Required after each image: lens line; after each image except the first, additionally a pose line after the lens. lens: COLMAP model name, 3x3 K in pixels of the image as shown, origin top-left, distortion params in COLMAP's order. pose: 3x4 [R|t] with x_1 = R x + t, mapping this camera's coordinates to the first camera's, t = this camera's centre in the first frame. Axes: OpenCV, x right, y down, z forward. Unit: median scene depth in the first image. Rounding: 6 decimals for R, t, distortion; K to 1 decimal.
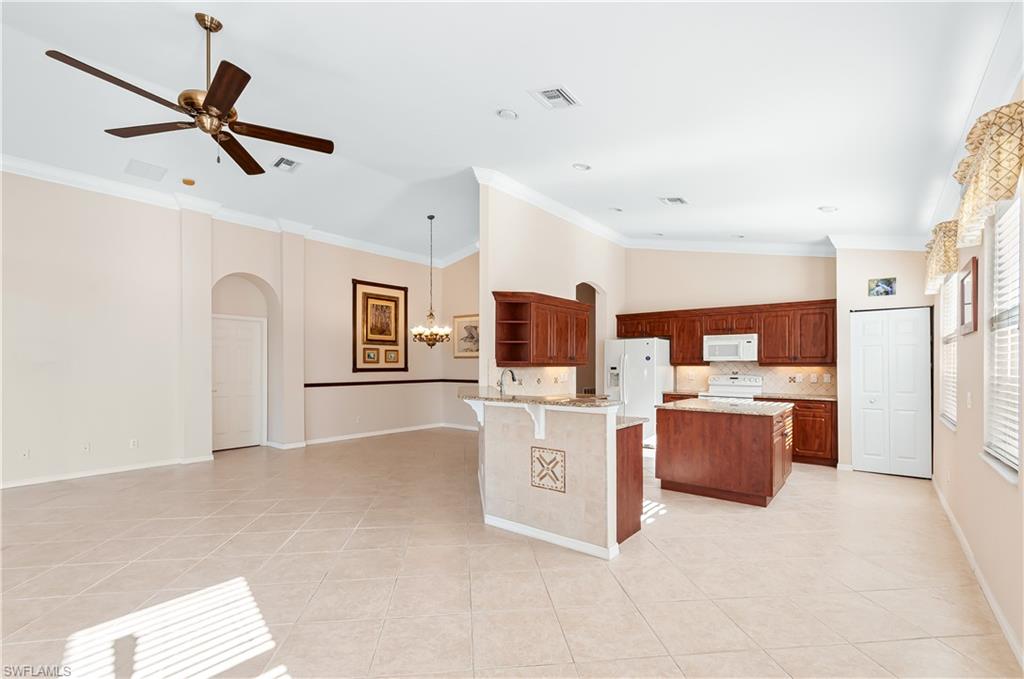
lens RADIAL K [[451.3, 0, 518.4], [0, 451.3, 359.4], [0, 0, 1]] dist [0.004896, 0.000151]
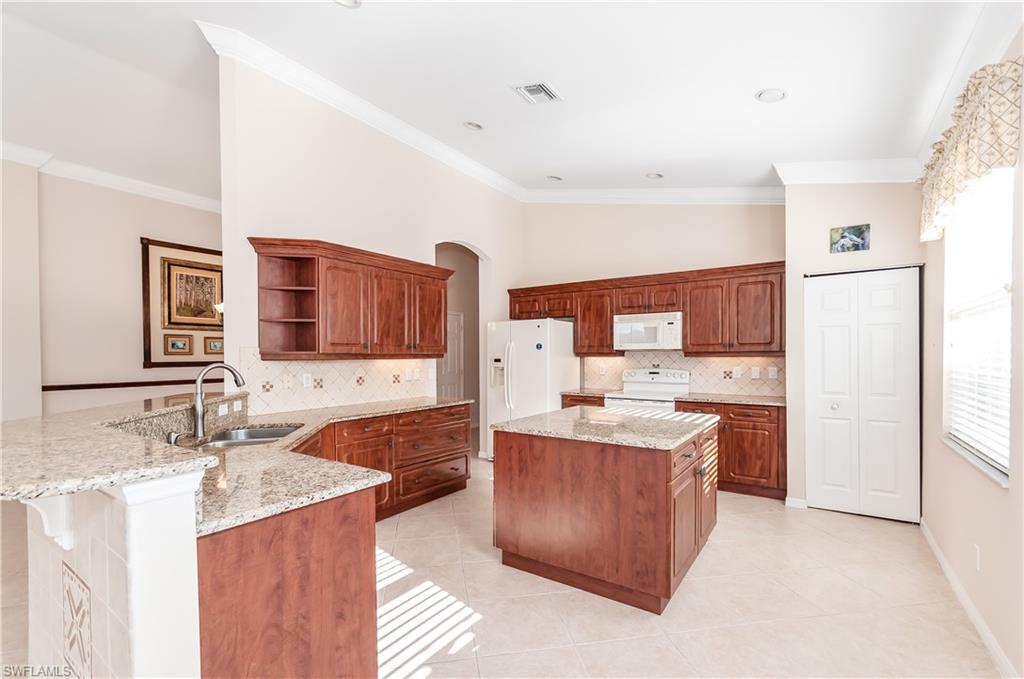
lens RADIAL K [[451.3, 0, 515.3], [0, 451.3, 354.4], [0, 0, 1]] dist [0.004896, 0.000151]
pose [[0.997495, -0.004831, 0.070571, 0.229323], [0.004138, 0.999942, 0.009958, 0.003177], [-0.070615, -0.009641, 0.997457, 0.320558]]
